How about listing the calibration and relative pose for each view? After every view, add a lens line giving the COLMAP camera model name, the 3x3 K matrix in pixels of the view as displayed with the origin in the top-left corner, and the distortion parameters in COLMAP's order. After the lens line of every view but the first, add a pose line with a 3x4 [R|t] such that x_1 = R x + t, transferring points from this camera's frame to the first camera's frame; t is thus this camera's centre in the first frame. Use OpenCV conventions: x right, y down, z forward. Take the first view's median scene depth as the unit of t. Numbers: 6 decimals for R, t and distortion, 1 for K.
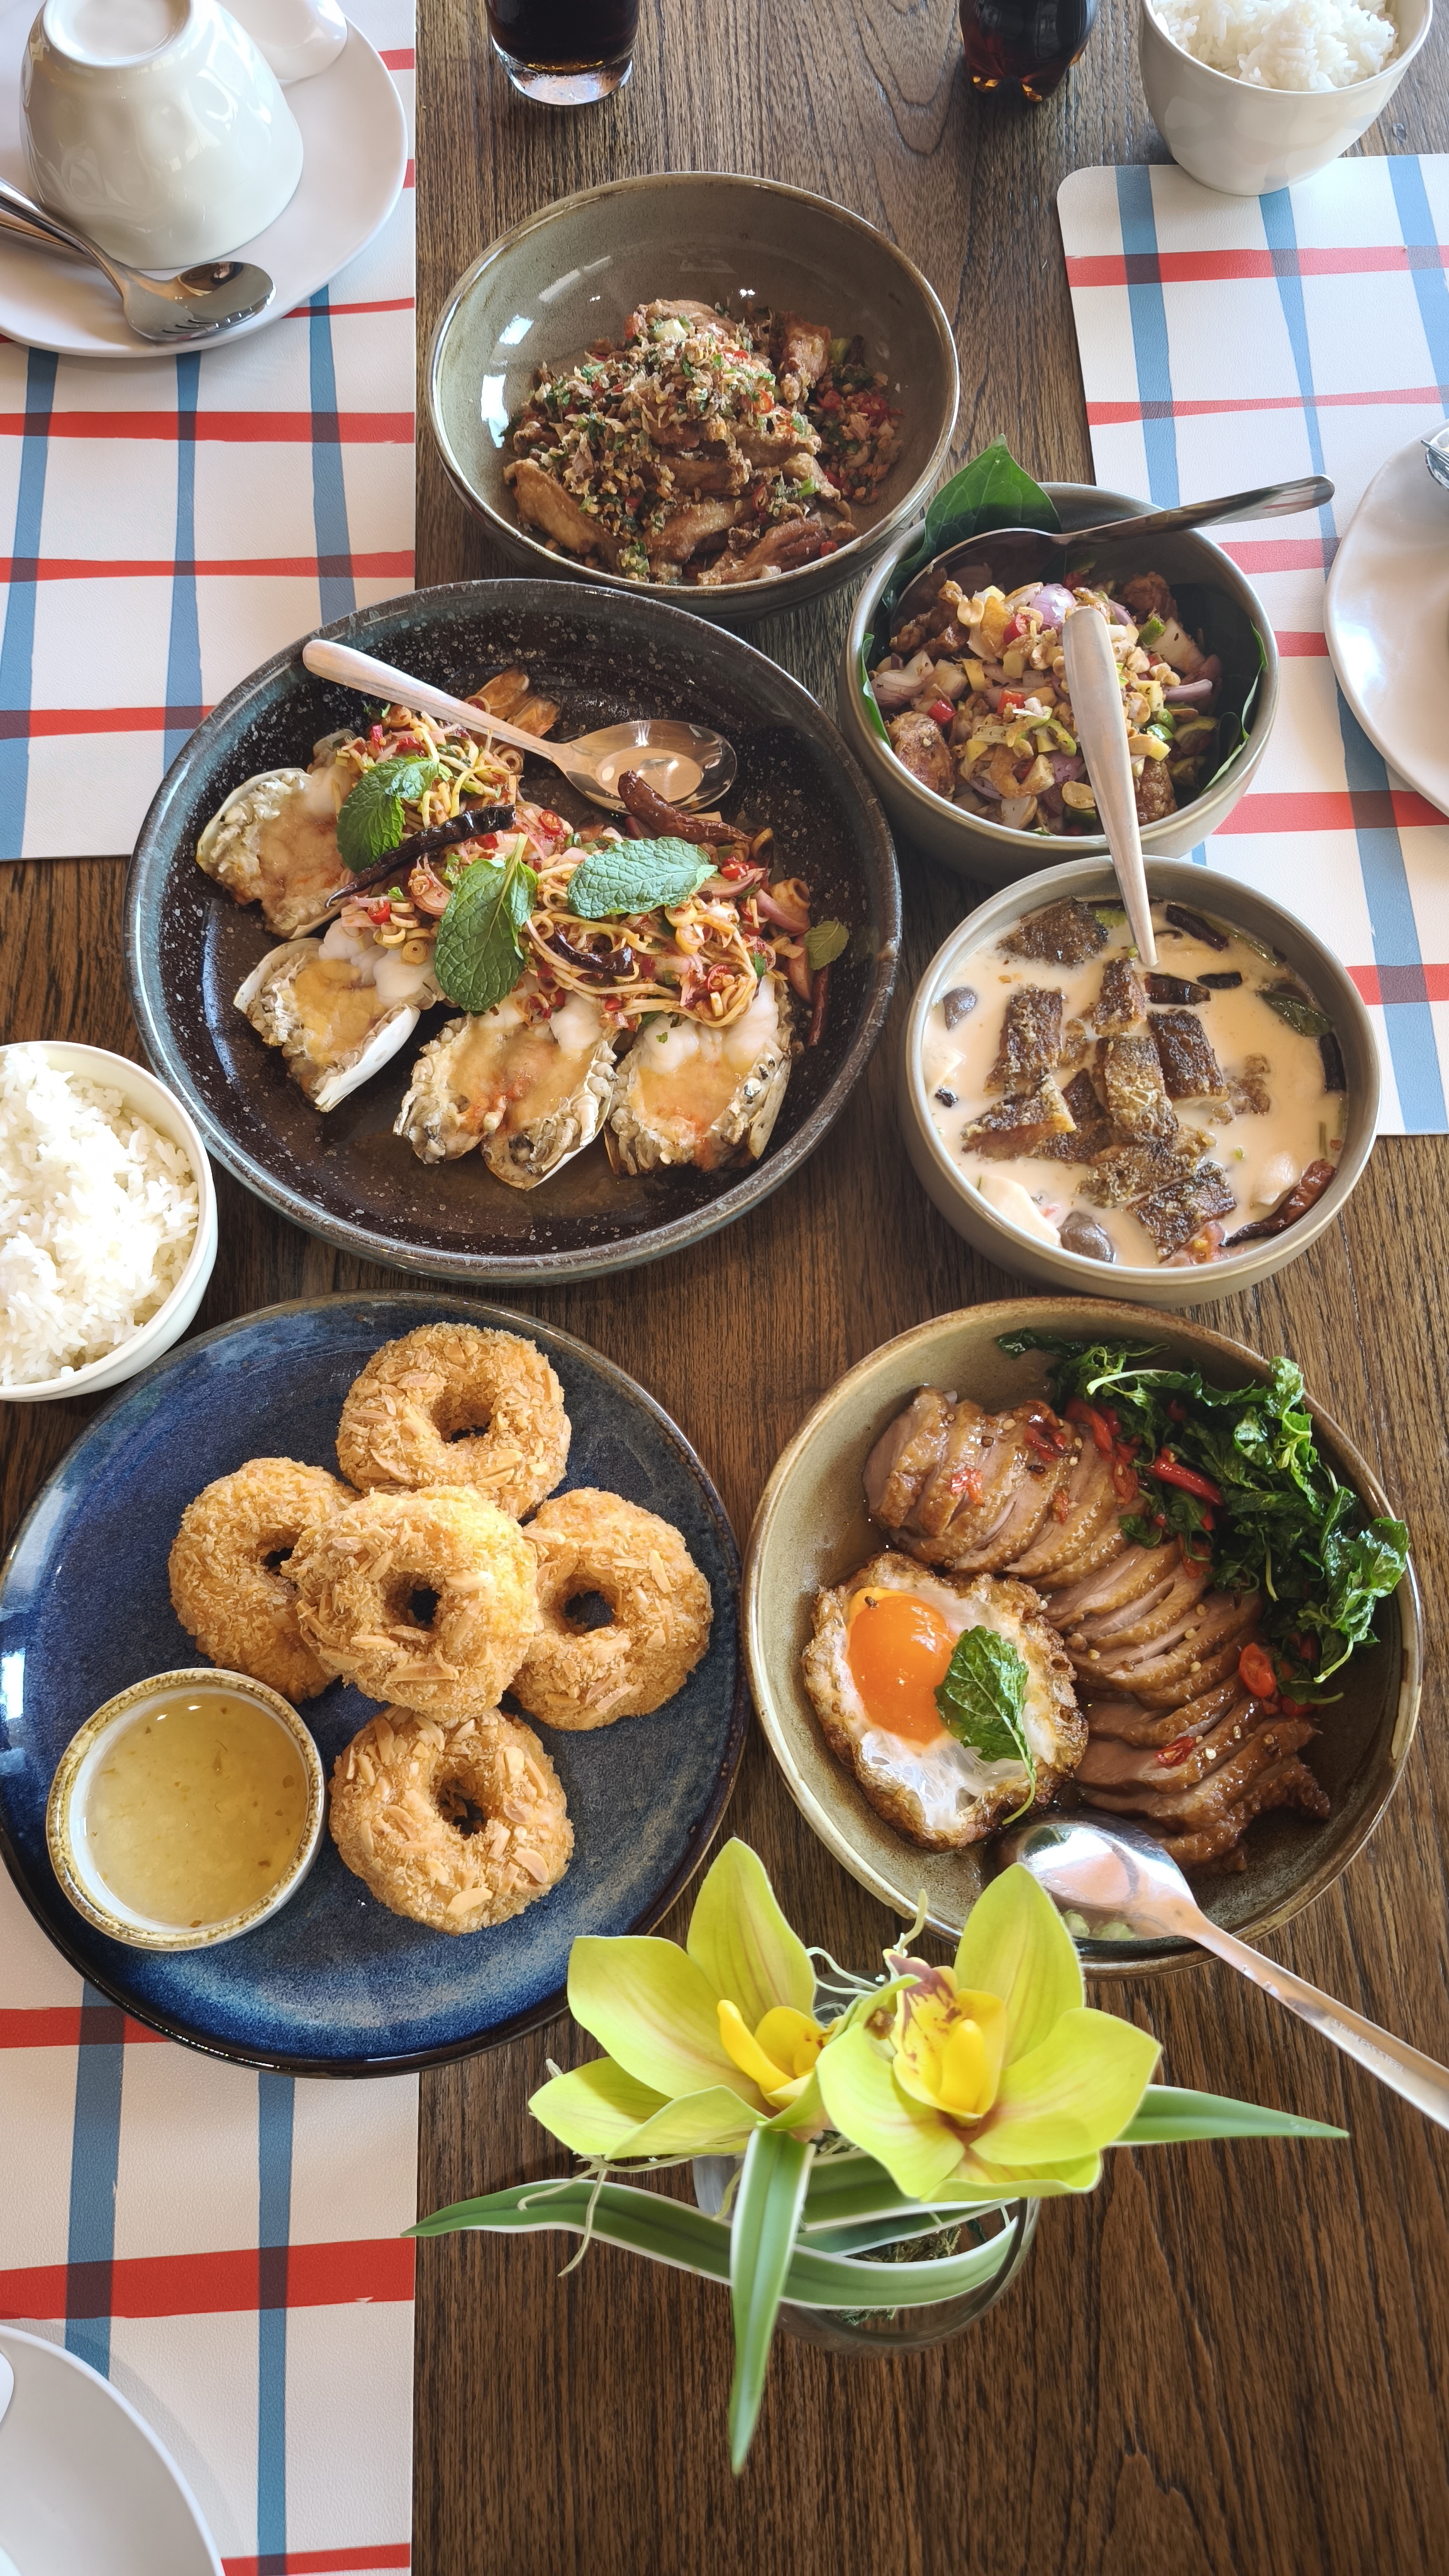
lens RADIAL K [[1854.1, 0, 724.5], [0, 1854.1, 1288.0], [0, 0, 1]] dist [0.048847, -0.001022]
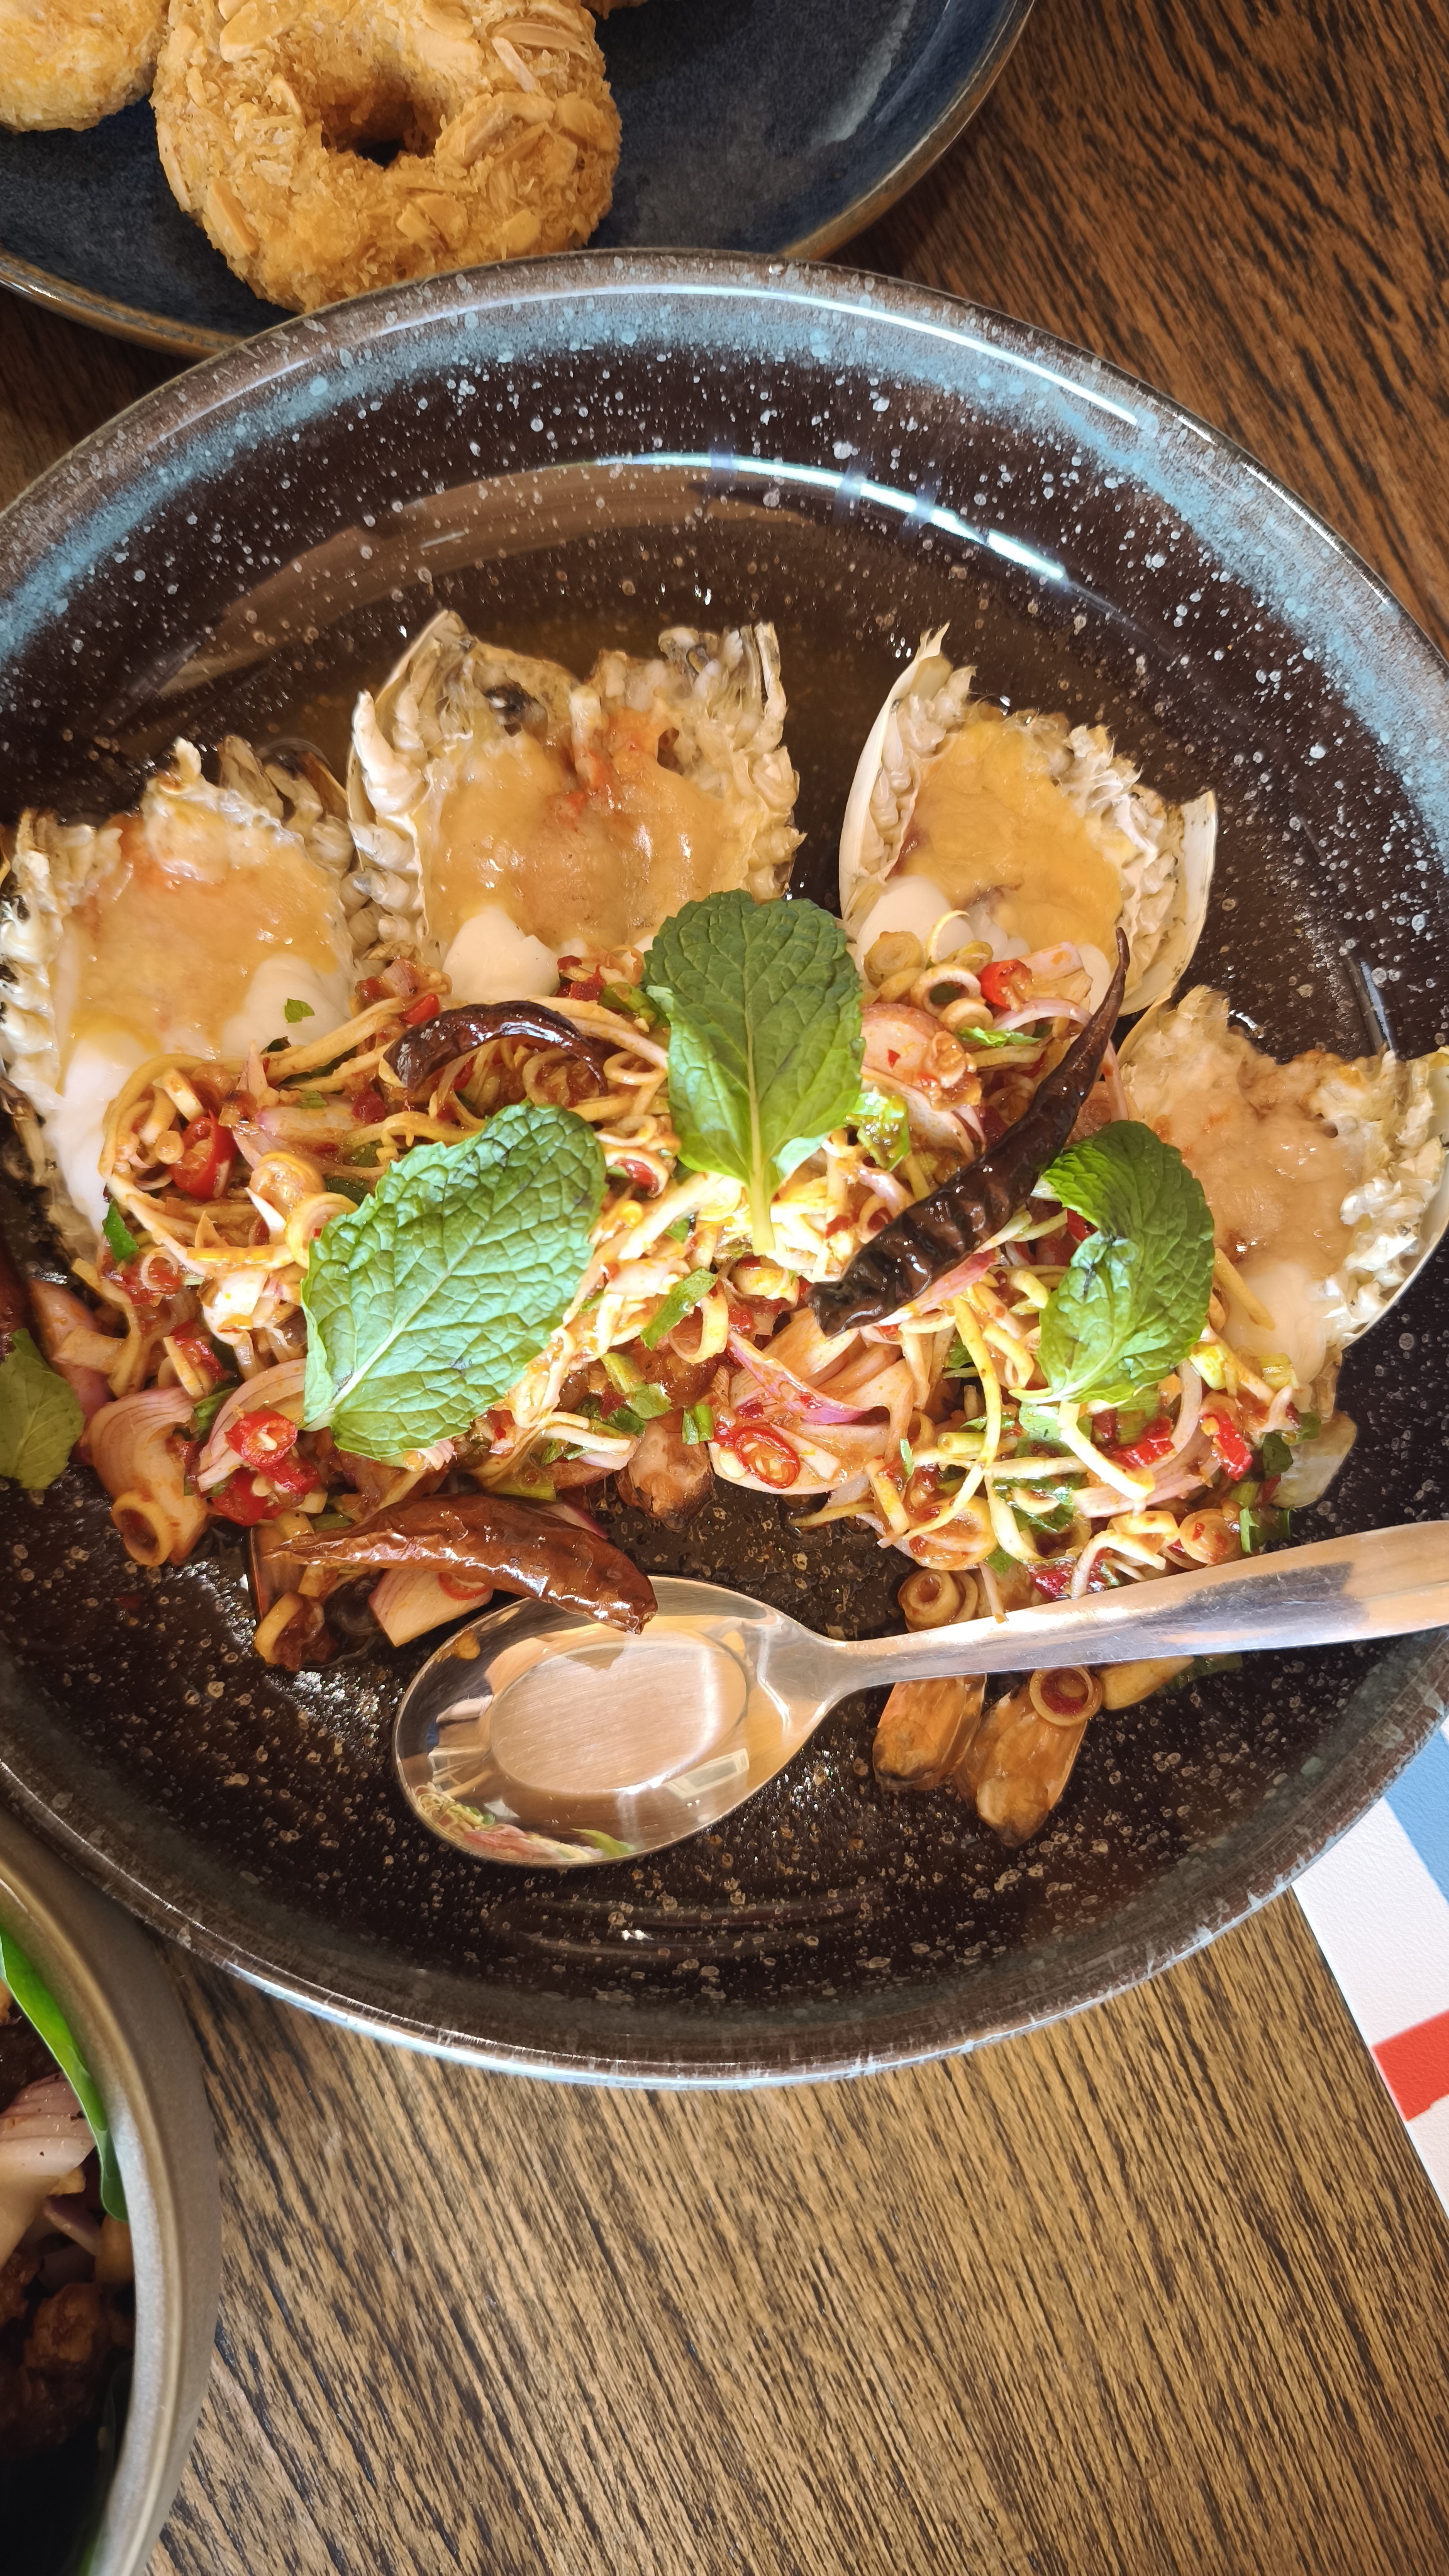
lens RADIAL K [[1854.1, 0, 724.5], [0, 1854.1, 1288.0], [0, 0, 1]] dist [0.048847, -0.001022]
pose [[-0.919379, 0.360987, -0.156300, -0.034469], [-0.393370, -0.842651, 0.367693, -0.383931], [0.001027, 0.399533, 0.916718, 0.630086]]
